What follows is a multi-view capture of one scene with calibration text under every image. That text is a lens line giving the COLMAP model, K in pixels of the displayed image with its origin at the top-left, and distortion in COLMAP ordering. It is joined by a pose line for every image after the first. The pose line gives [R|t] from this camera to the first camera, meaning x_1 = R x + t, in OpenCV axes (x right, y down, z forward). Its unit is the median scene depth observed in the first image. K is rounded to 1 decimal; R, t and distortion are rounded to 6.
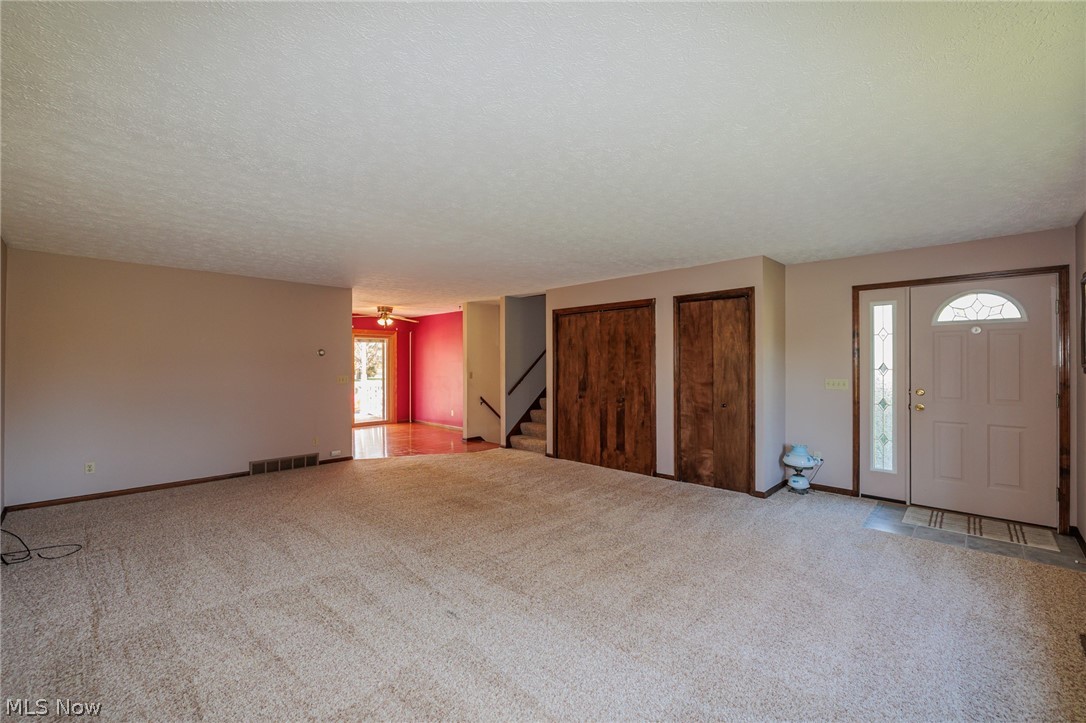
lens RADIAL K [[456.4, 0, 543.3], [0, 456.4, 364.6], [0, 0, 1]] dist [0.000831, -0.000859]
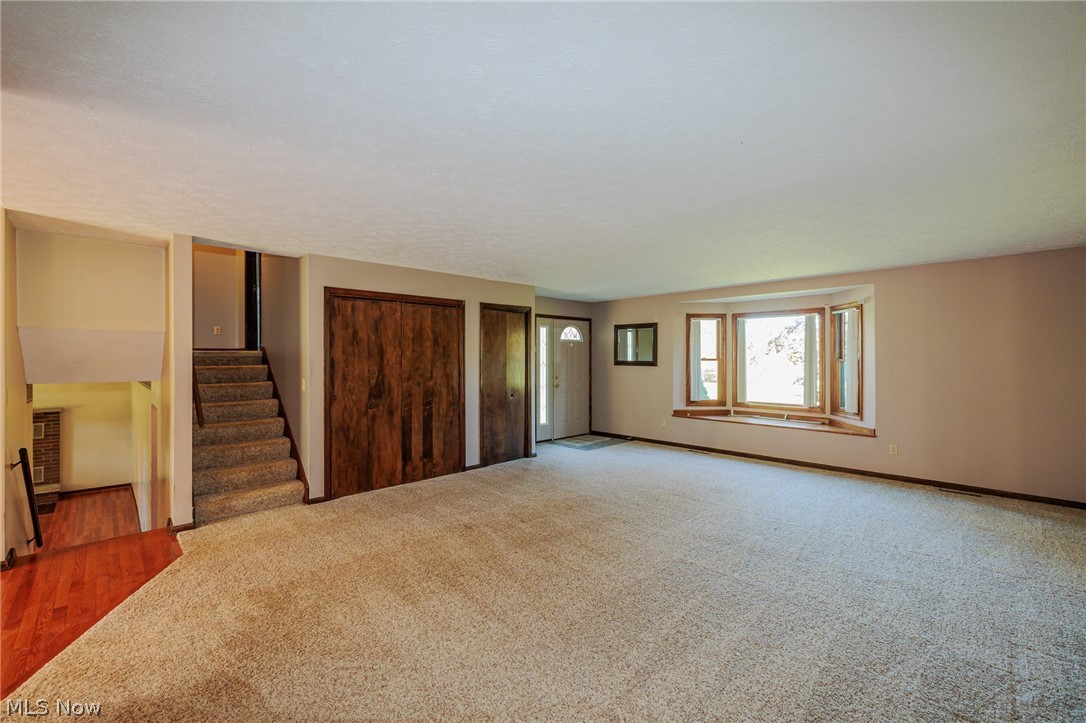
lens RADIAL K [[456.4, 0, 541.1], [0, 456.4, 359.8], [0, 0, 1]] dist [0.000831, -0.000859]
pose [[0.045384, -0.004814, 0.998958, -0.742473], [0.002809, 0.999985, 0.004692, -0.013221], [-0.998966, 0.002593, 0.045397, 0.728682]]
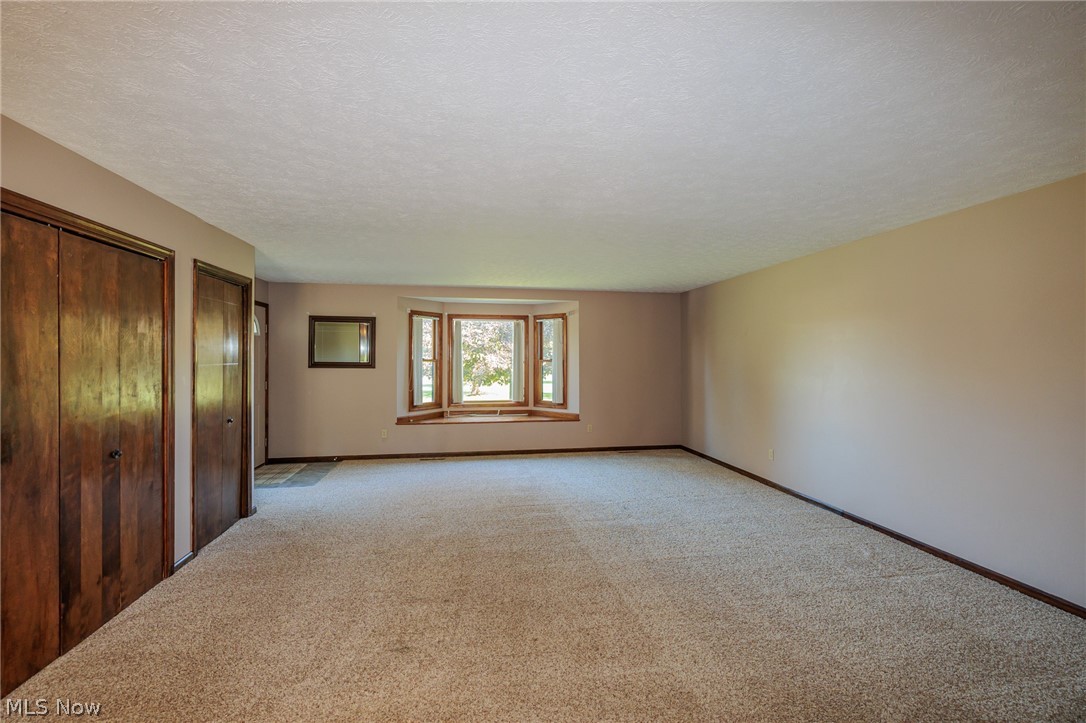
lens RADIAL K [[456.4, 0, 541.7], [0, 456.4, 357.7], [0, 0, 1]] dist [0.000831, -0.000859]
pose [[-0.803144, -0.002135, 0.595781, -0.413731], [-0.000956, 0.999997, 0.002295, -0.016292], [-0.595784, 0.001273, -0.803144, 1.104300]]
